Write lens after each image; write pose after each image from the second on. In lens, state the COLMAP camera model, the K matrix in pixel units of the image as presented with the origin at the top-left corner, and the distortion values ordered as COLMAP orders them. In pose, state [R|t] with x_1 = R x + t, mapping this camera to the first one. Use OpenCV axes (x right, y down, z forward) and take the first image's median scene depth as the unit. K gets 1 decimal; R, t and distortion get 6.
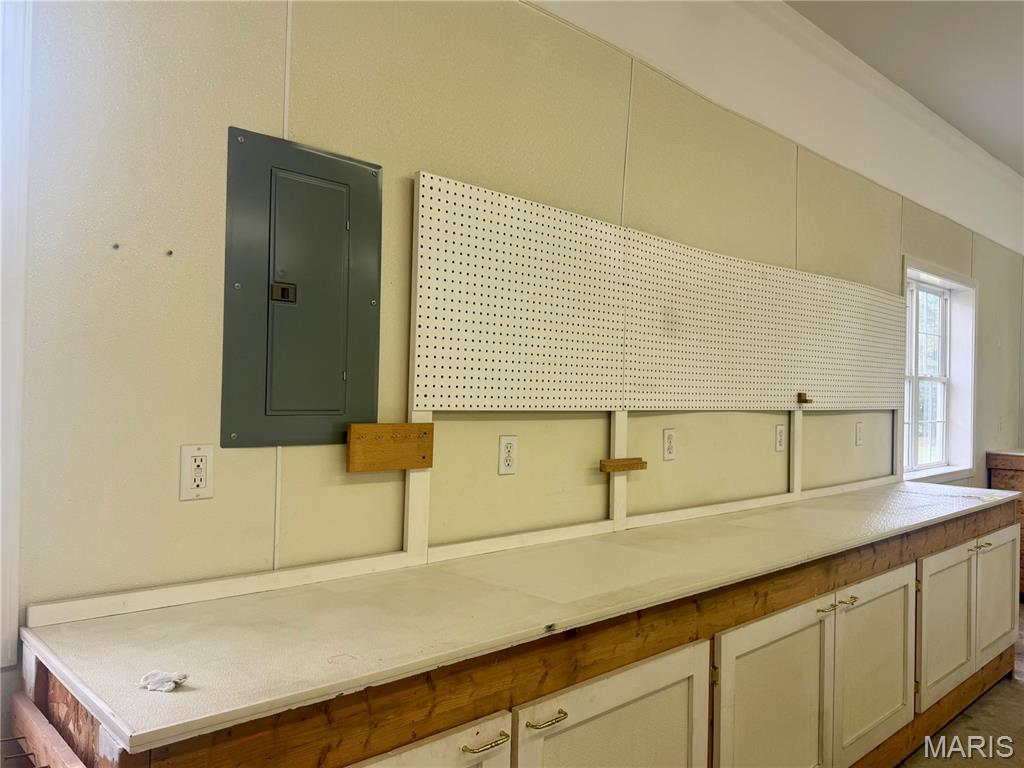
lens RADIAL K [[783.8, 0, 509.6], [0, 783.8, 379.1], [0, 0, 1]] dist [-0.003916, -0.002377]
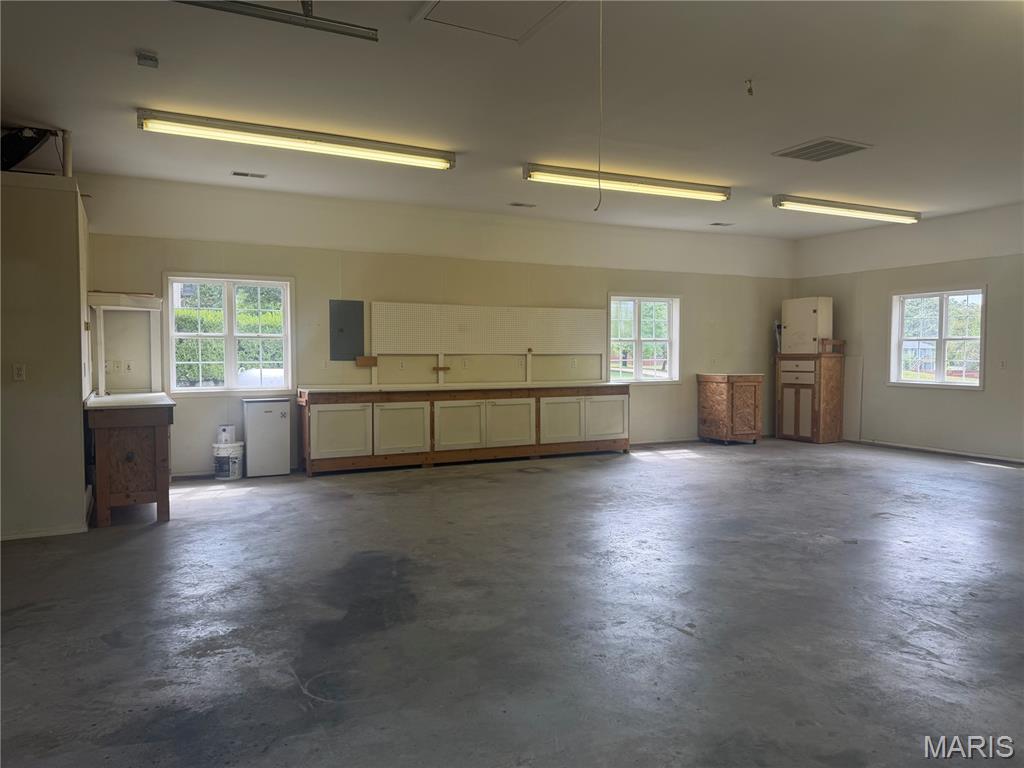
lens RADIAL K [[715.7, 0, 512.8], [0, 715.7, 385.8], [0, 0, 1]] dist [0.005853, 0.000237]
pose [[0.959598, -0.013106, -0.281070, 1.836776], [0.026933, 0.998606, 0.045390, 0.059502], [0.280083, -0.051126, 0.958613, -2.792883]]
